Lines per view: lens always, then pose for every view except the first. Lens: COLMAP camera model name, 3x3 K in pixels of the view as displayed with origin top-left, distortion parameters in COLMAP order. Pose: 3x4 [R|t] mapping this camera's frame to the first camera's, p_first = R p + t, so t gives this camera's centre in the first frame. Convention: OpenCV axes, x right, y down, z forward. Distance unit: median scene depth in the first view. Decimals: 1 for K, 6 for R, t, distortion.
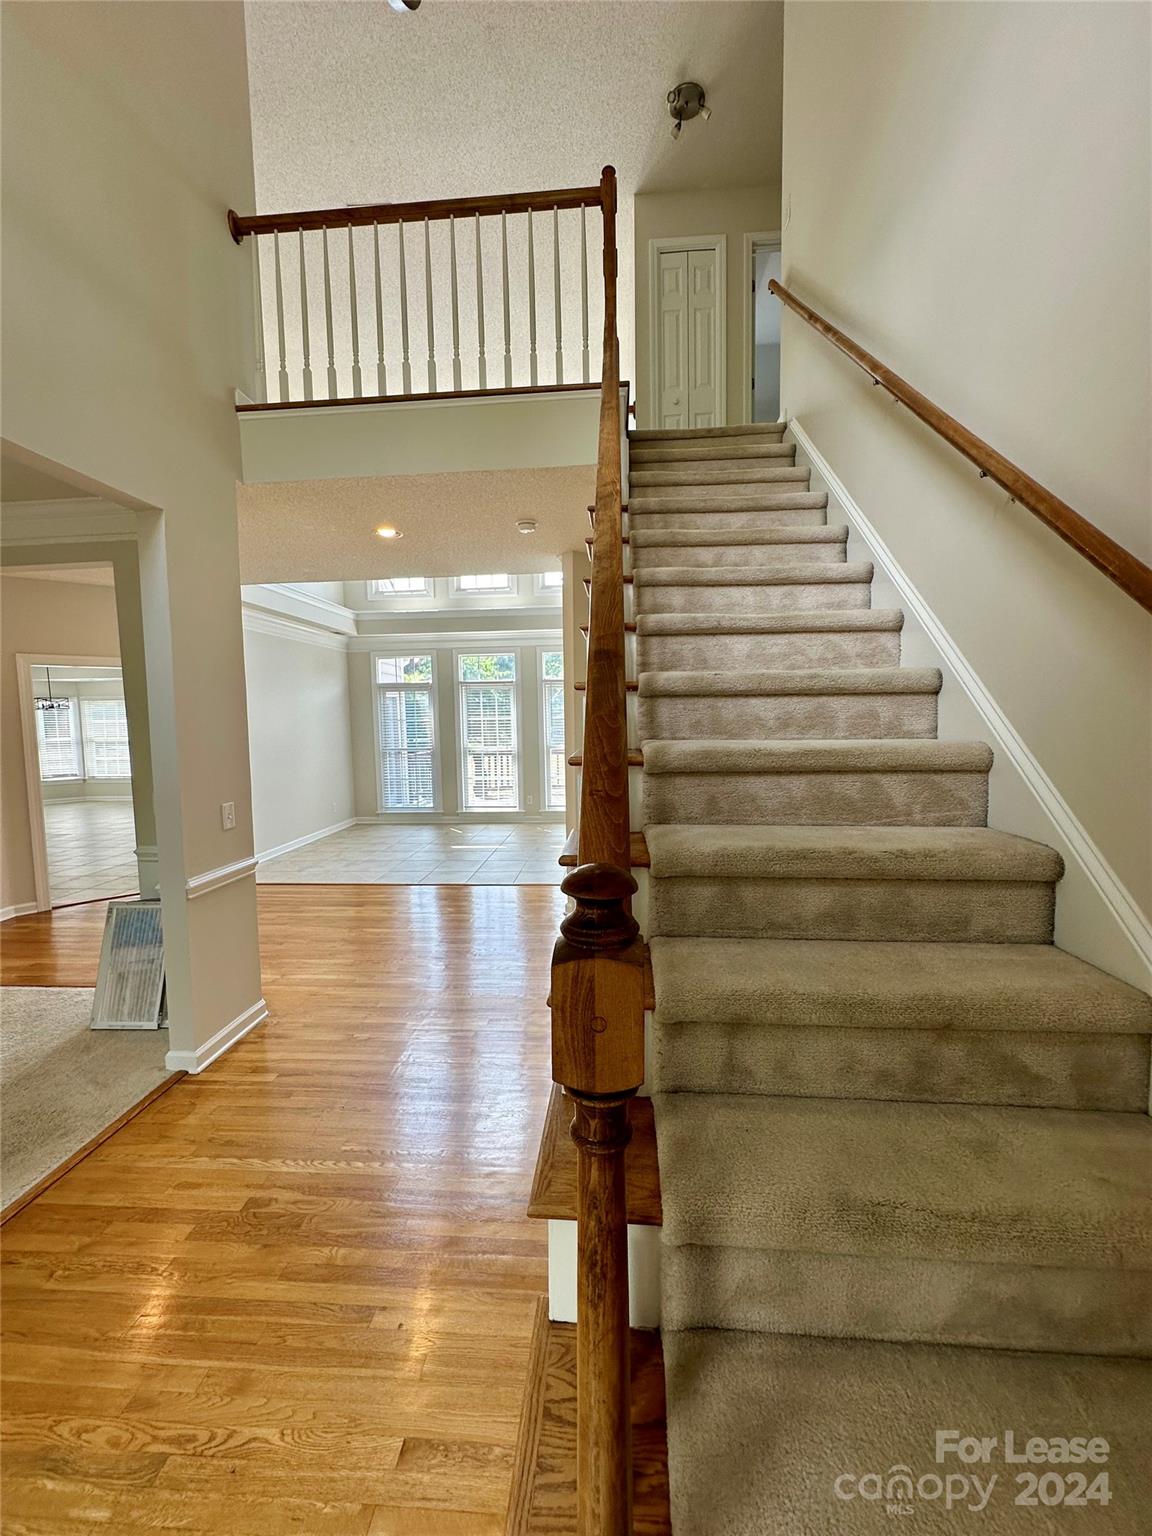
lens RADIAL K [[624.4, 0, 578.1], [0, 624.4, 767.2], [0, 0, 1]] dist [-0.014095, 0.000094]
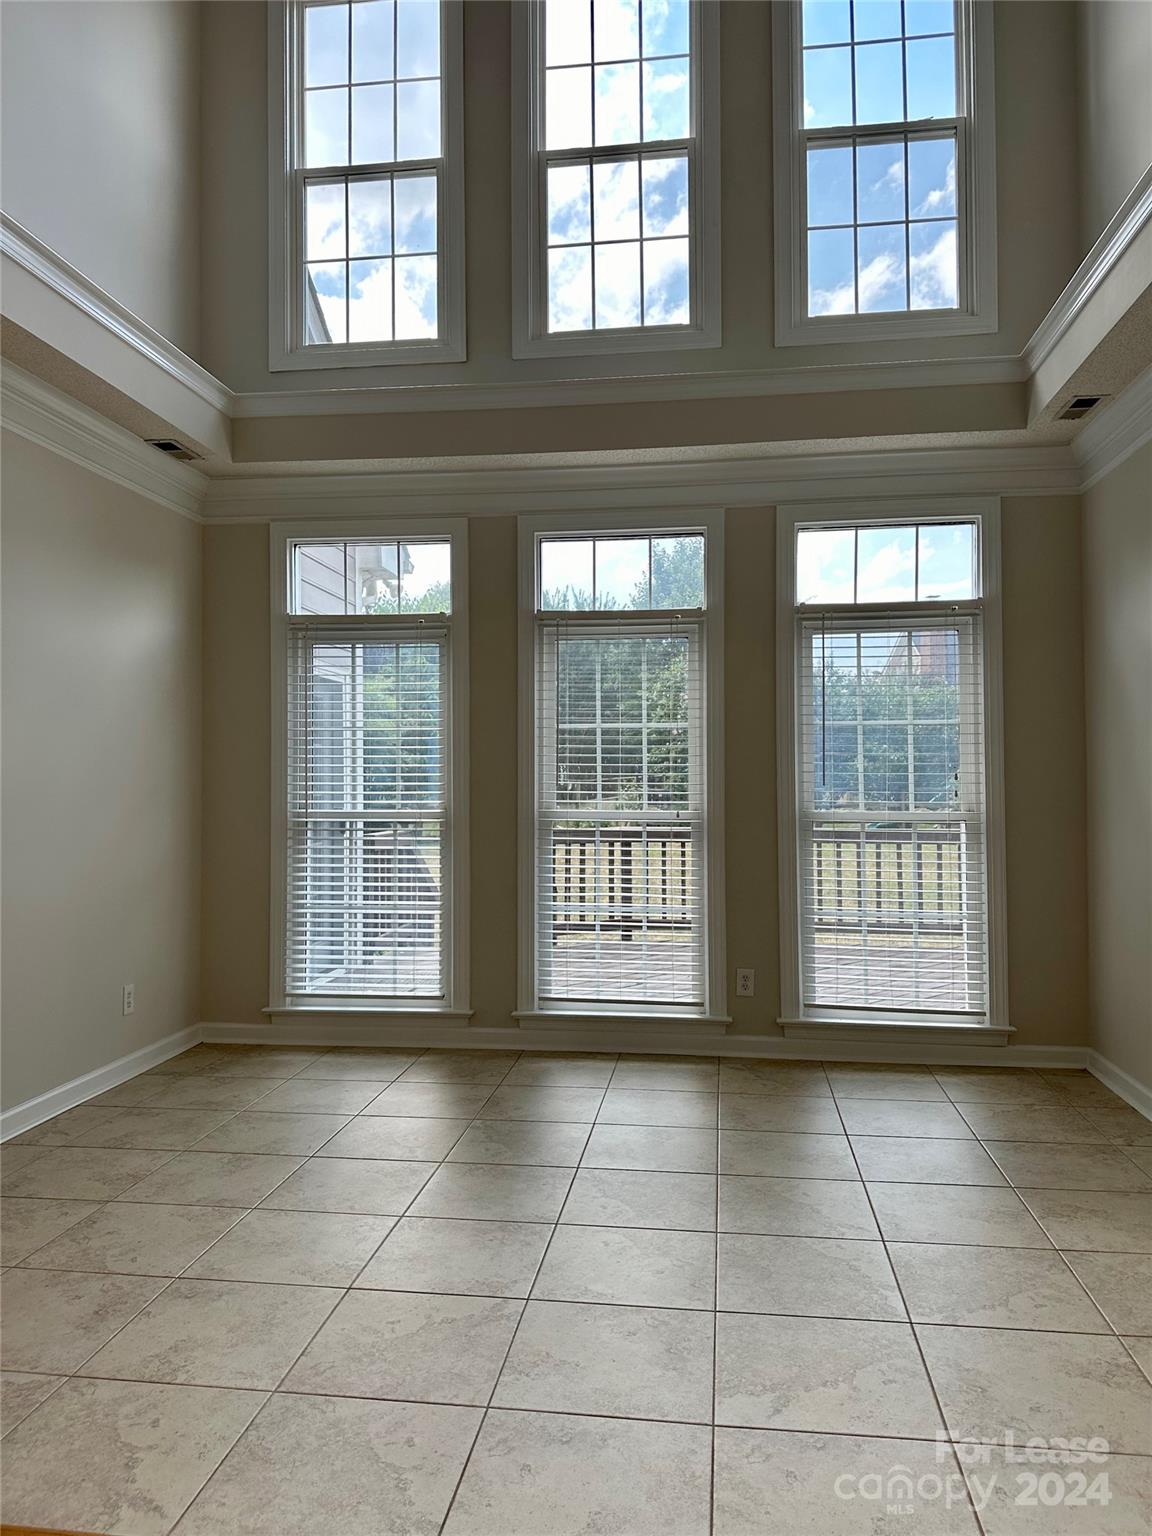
lens RADIAL K [[1089.4, 0, 575.9], [0, 1089.4, 767.6], [0, 0, 1]] dist [0.040382, -0.038083]
pose [[0.998388, 0.015111, -0.054705, -0.136046], [-0.020382, 0.995063, -0.097129, 0.000061], [0.052967, 0.098087, 0.993767, 0.436642]]
